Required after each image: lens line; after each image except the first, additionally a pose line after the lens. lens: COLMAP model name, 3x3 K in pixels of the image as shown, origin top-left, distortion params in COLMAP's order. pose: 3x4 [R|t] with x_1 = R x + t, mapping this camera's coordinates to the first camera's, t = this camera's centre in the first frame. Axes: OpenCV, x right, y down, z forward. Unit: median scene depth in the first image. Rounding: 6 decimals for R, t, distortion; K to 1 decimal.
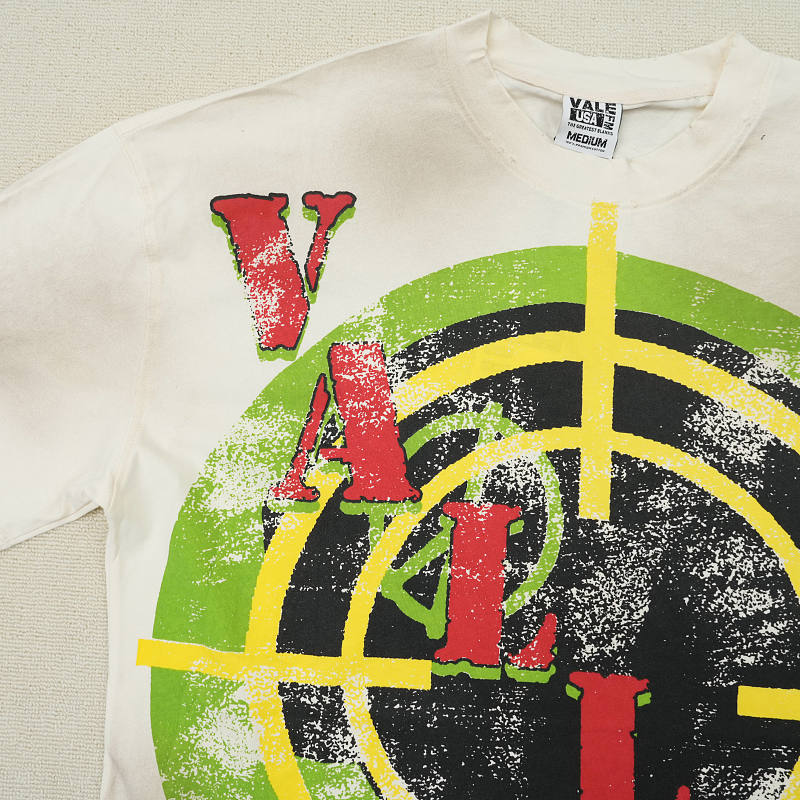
lens RADIAL K [[858.1, 0, 400.0], [0, 858.1, 400.0], [0, 0, 1]] dist [-0.011979, 0.011950]
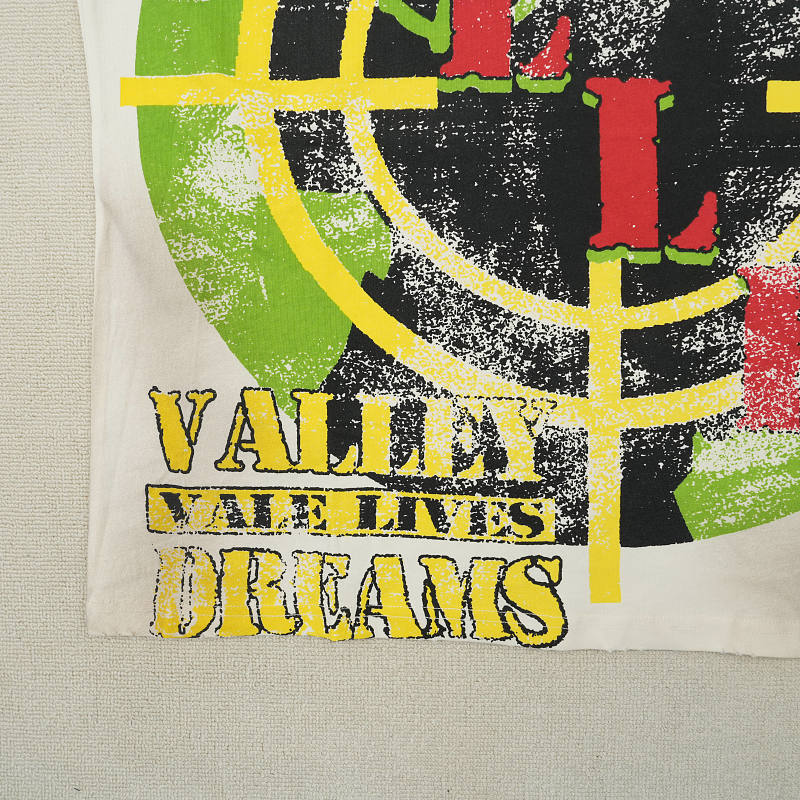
lens RADIAL K [[858.1, 0, 400.0], [0, 858.1, 400.0], [0, 0, 1]] dist [-0.011979, 0.011950]
pose [[0.998476, -0.055195, 0.000337, -0.022759], [0.054669, 0.989779, 0.131714, 0.520483], [-0.007604, -0.131494, 0.991288, 0.033620]]
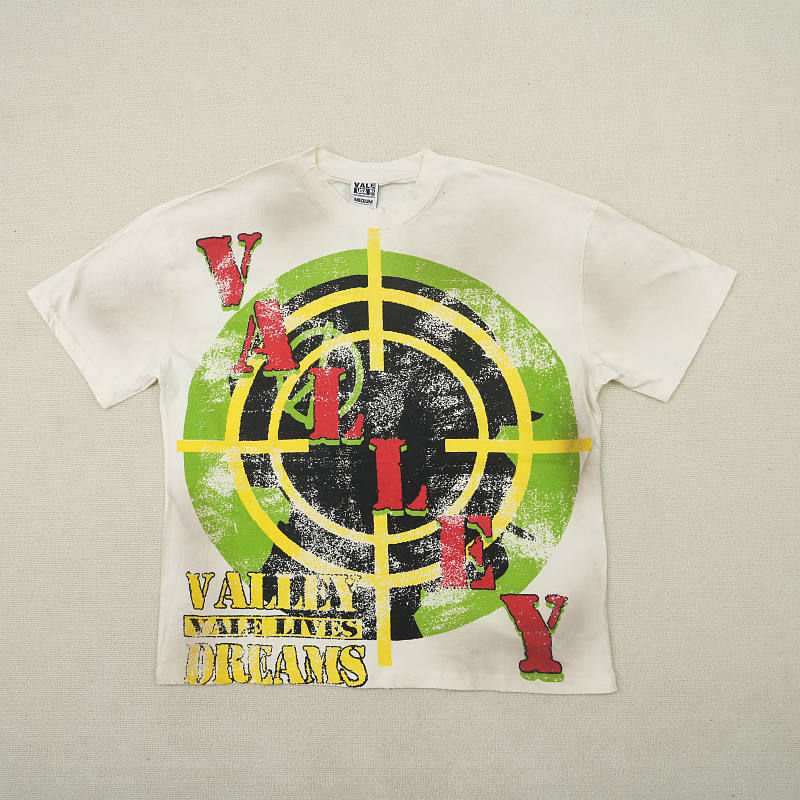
lens RADIAL K [[858.1, 0, 400.0], [0, 858.1, 400.0], [0, 0, 1]] dist [-0.011979, 0.011950]
pose [[0.997251, -0.072794, -0.013808, 0.308627], [0.072523, 0.997182, -0.019205, 0.260269], [0.015167, 0.018150, 0.999720, -1.211990]]
